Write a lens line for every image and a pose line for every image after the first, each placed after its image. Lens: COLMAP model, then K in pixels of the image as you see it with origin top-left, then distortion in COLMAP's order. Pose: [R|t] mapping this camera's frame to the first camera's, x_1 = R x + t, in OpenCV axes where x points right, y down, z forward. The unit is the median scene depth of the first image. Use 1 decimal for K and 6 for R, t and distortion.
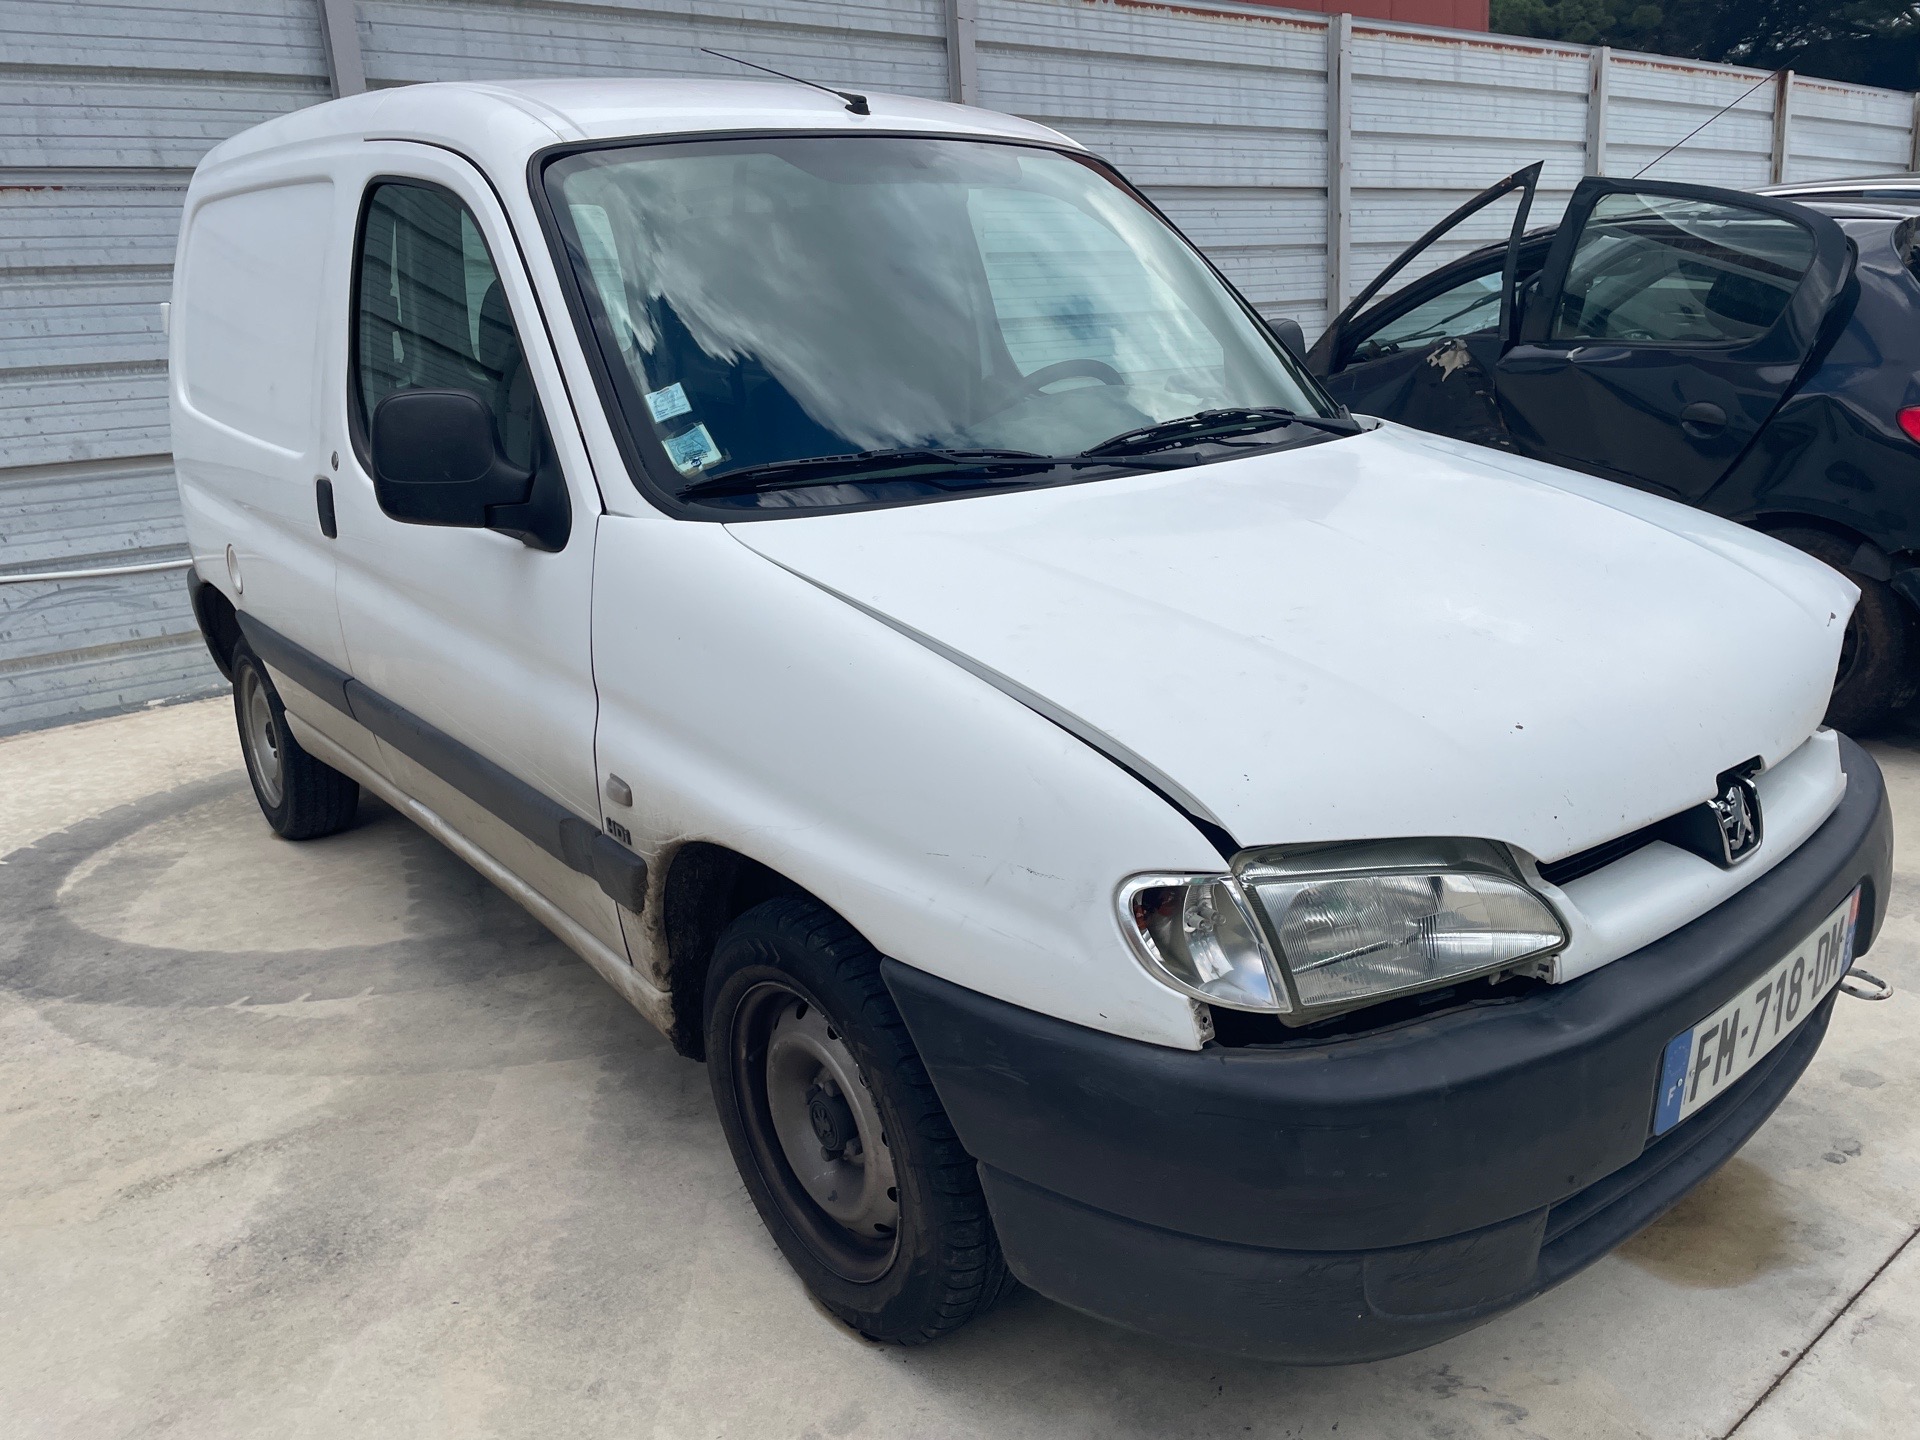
lens RADIAL K [[1467.4, 0, 966.3], [0, 1467.4, 711.9], [0, 0, 1]] dist [0.078884, -0.106295]
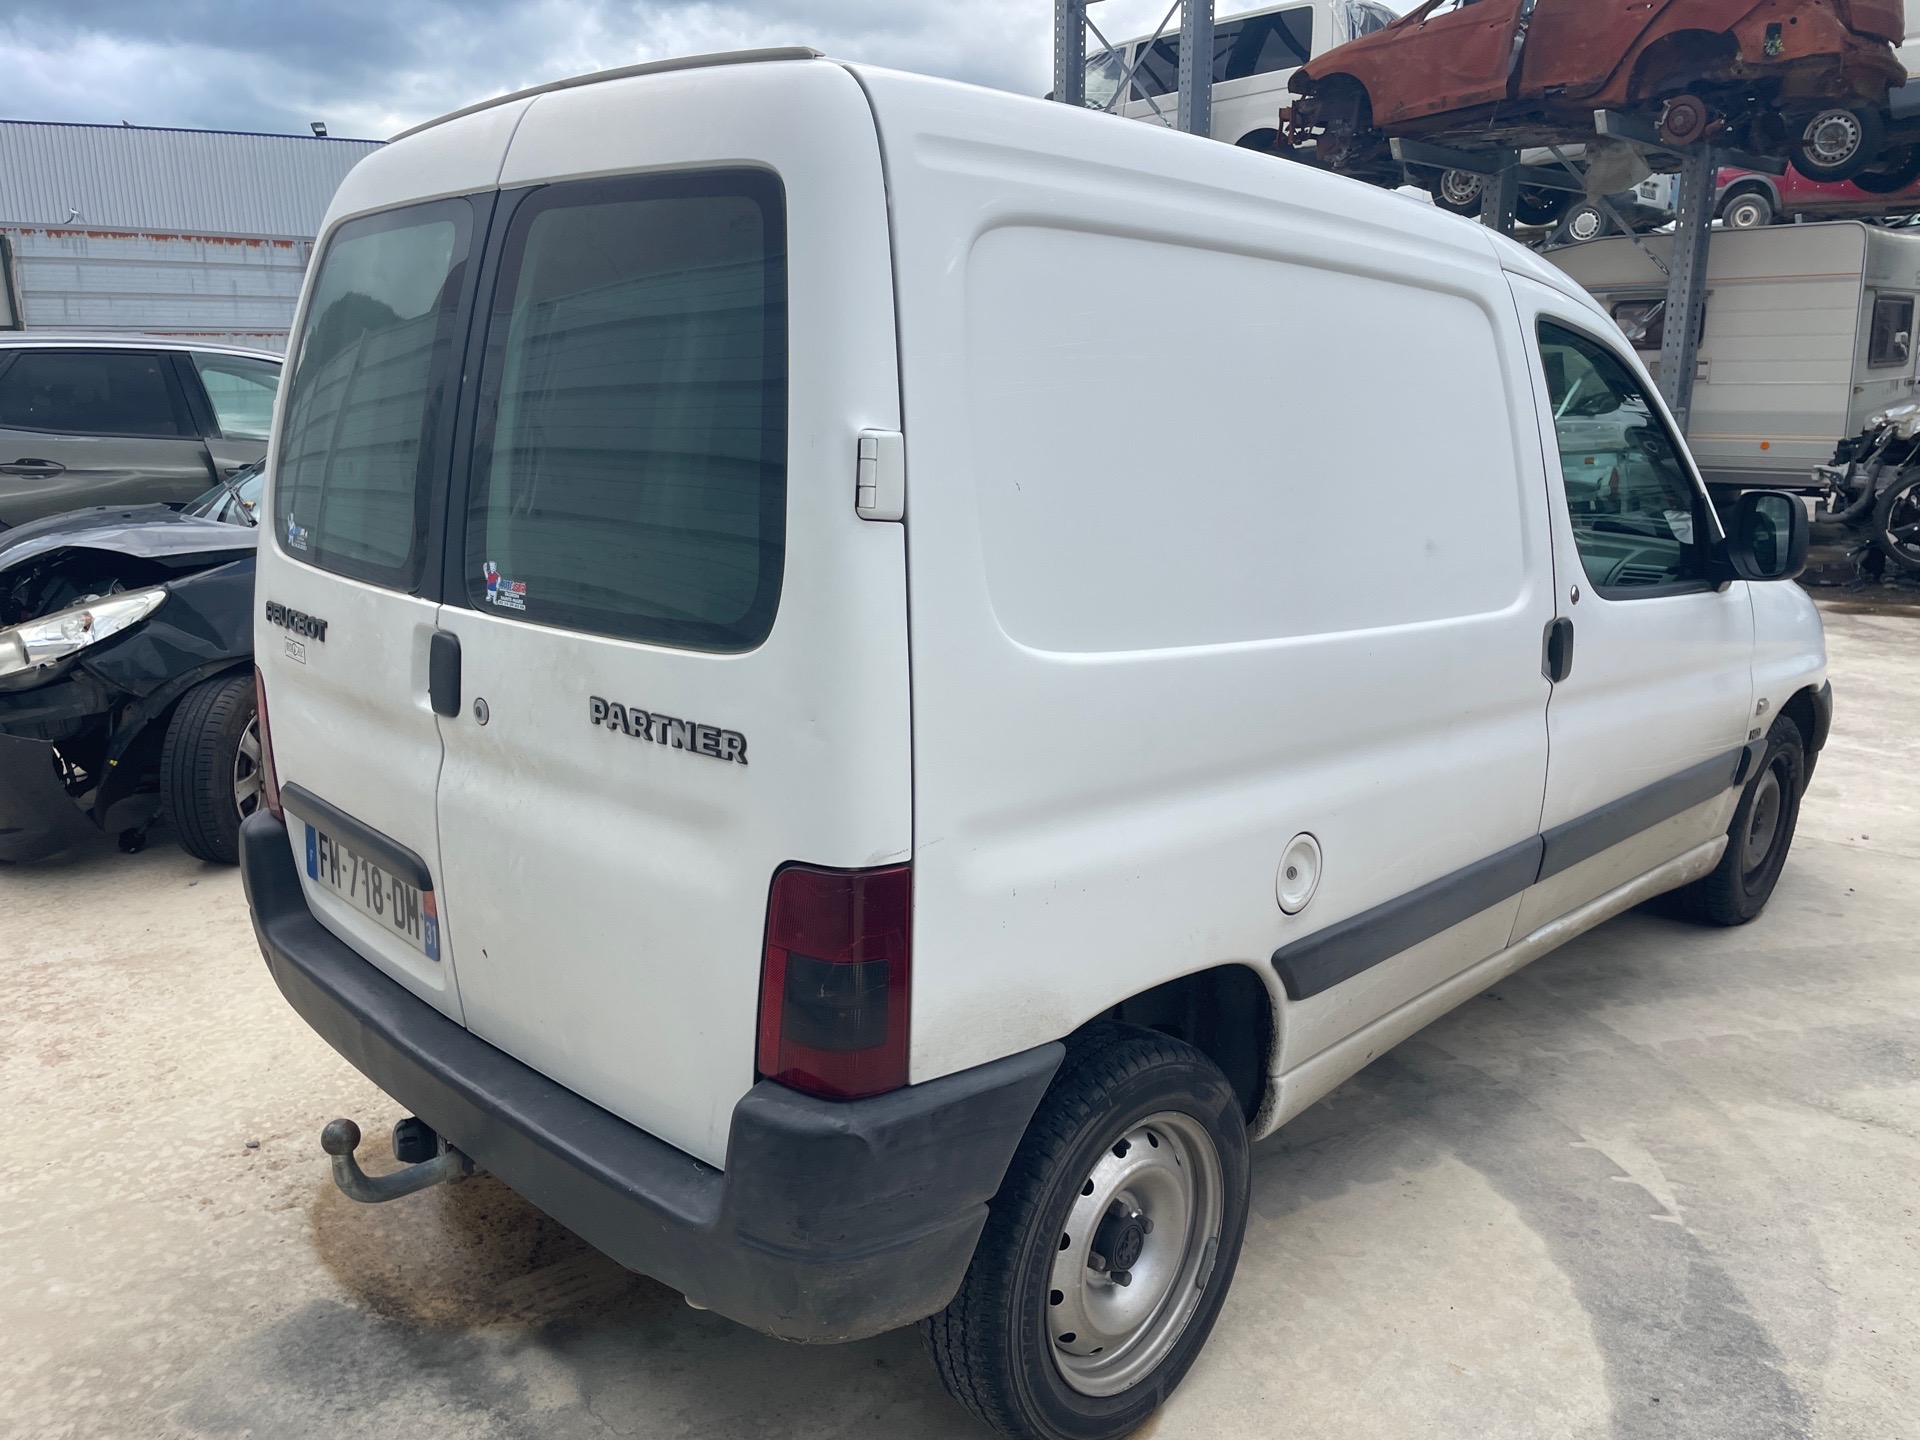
lens RADIAL K [[1467.4, 0, 947.2], [0, 1467.4, 716.5], [0, 0, 1]] dist [0.078884, -0.106295]
pose [[-0.128760, -0.173412, 0.976396, -1.258331], [0.268218, 0.941805, 0.202639, -0.377541], [-0.954715, 0.287979, -0.074755, 1.409612]]
